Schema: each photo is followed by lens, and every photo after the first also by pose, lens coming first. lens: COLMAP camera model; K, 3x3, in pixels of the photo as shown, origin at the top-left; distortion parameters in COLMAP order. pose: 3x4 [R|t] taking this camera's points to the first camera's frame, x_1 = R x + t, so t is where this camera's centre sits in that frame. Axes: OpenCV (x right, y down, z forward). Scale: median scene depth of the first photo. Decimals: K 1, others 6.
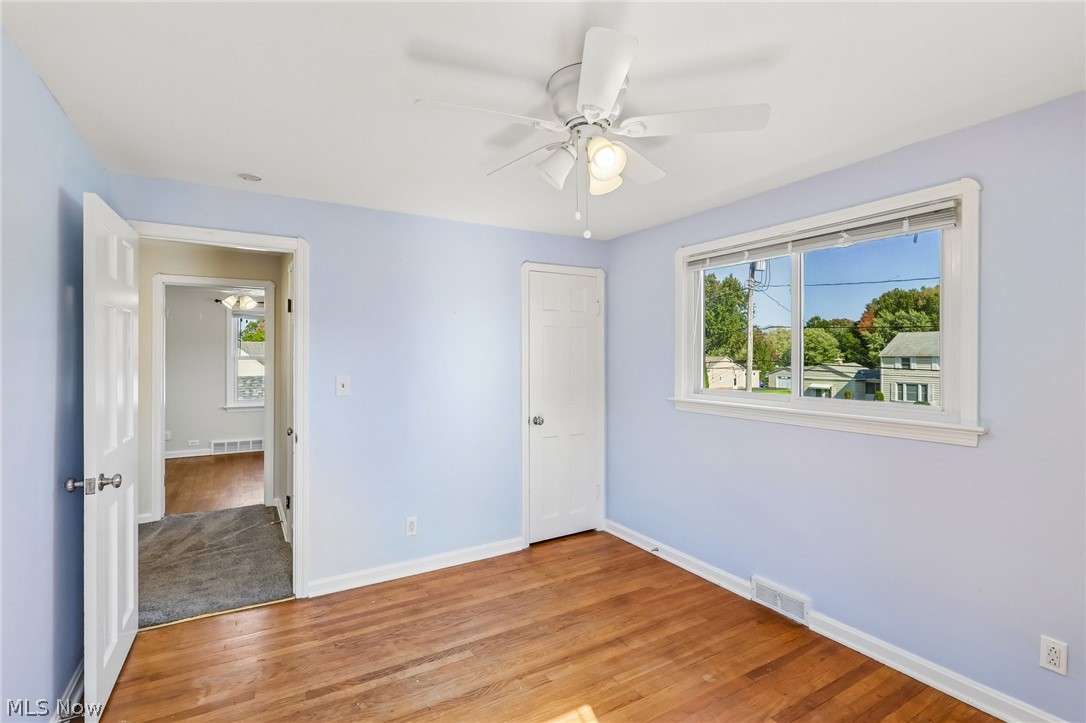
lens RADIAL K [[506.2, 0, 559.8], [0, 506.2, 364.3], [0, 0, 1]] dist [-0.003683, 0.001472]
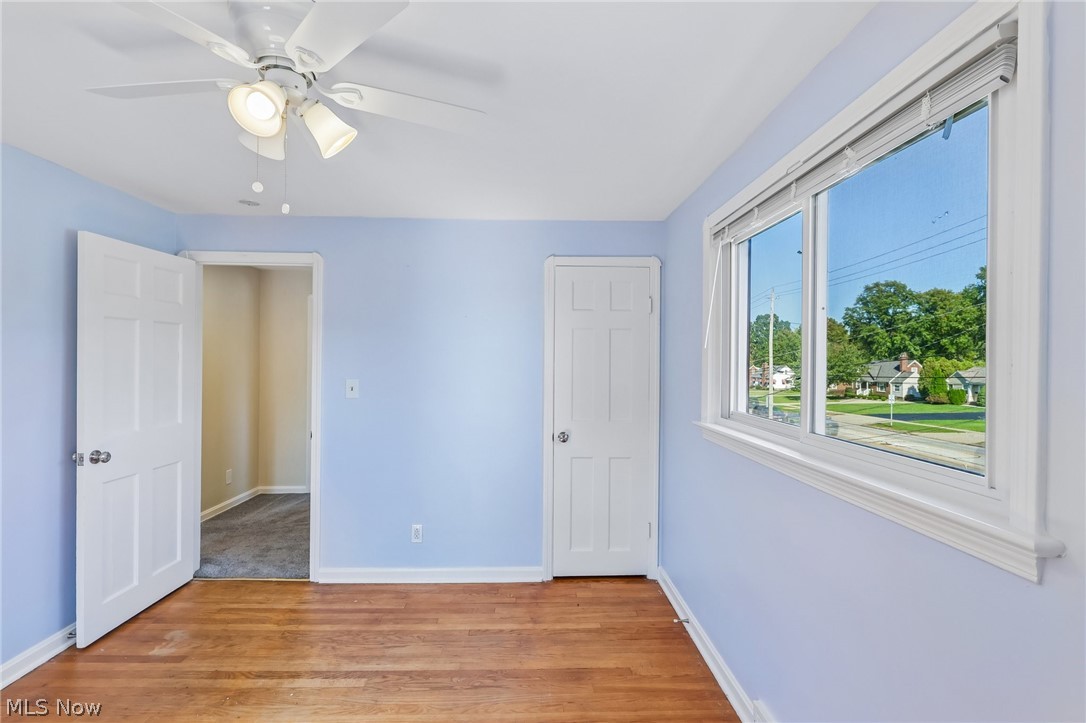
lens RADIAL K [[506.2, 0, 566.1], [0, 506.2, 369.0], [0, 0, 1]] dist [-0.003683, 0.001472]
pose [[0.870873, 0.015401, -0.491267, 0.491913], [-0.018476, 0.999828, -0.001408, -0.006309], [0.491161, 0.010303, 0.871008, 0.309082]]
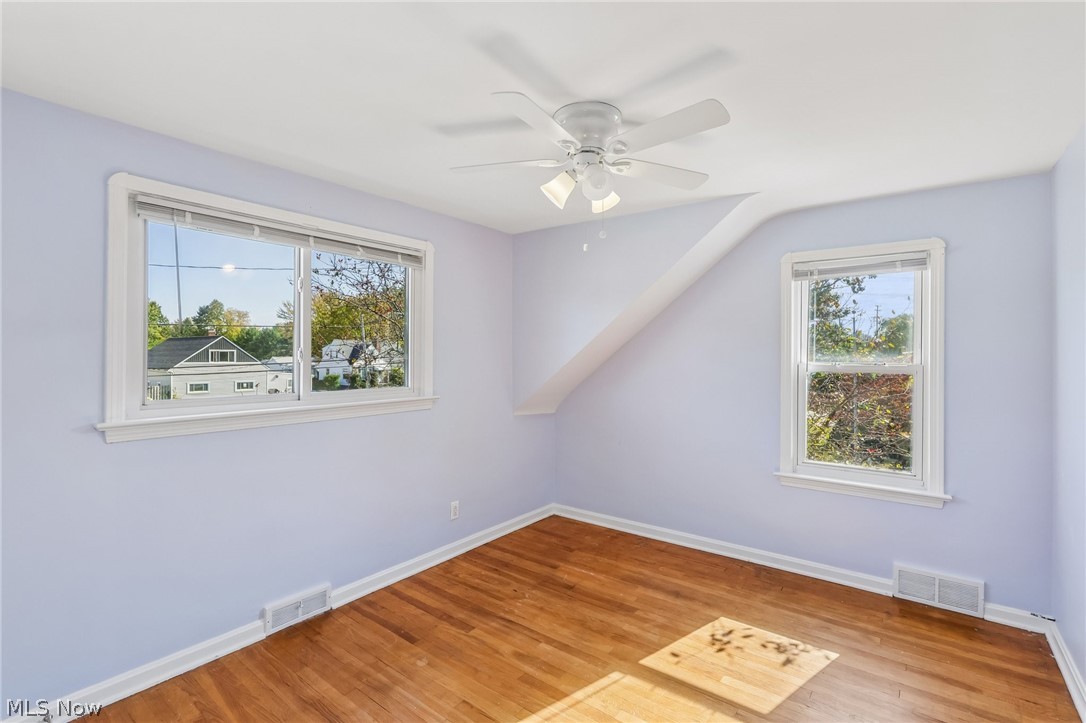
lens RADIAL K [[506.2, 0, 537.5], [0, 506.2, 355.8], [0, 0, 1]] dist [-0.003683, 0.001472]
pose [[-0.347372, -0.010186, 0.937672, -0.588254], [0.003150, 0.999923, 0.012029, -0.018302], [-0.937722, 0.007133, -0.347313, 0.878432]]
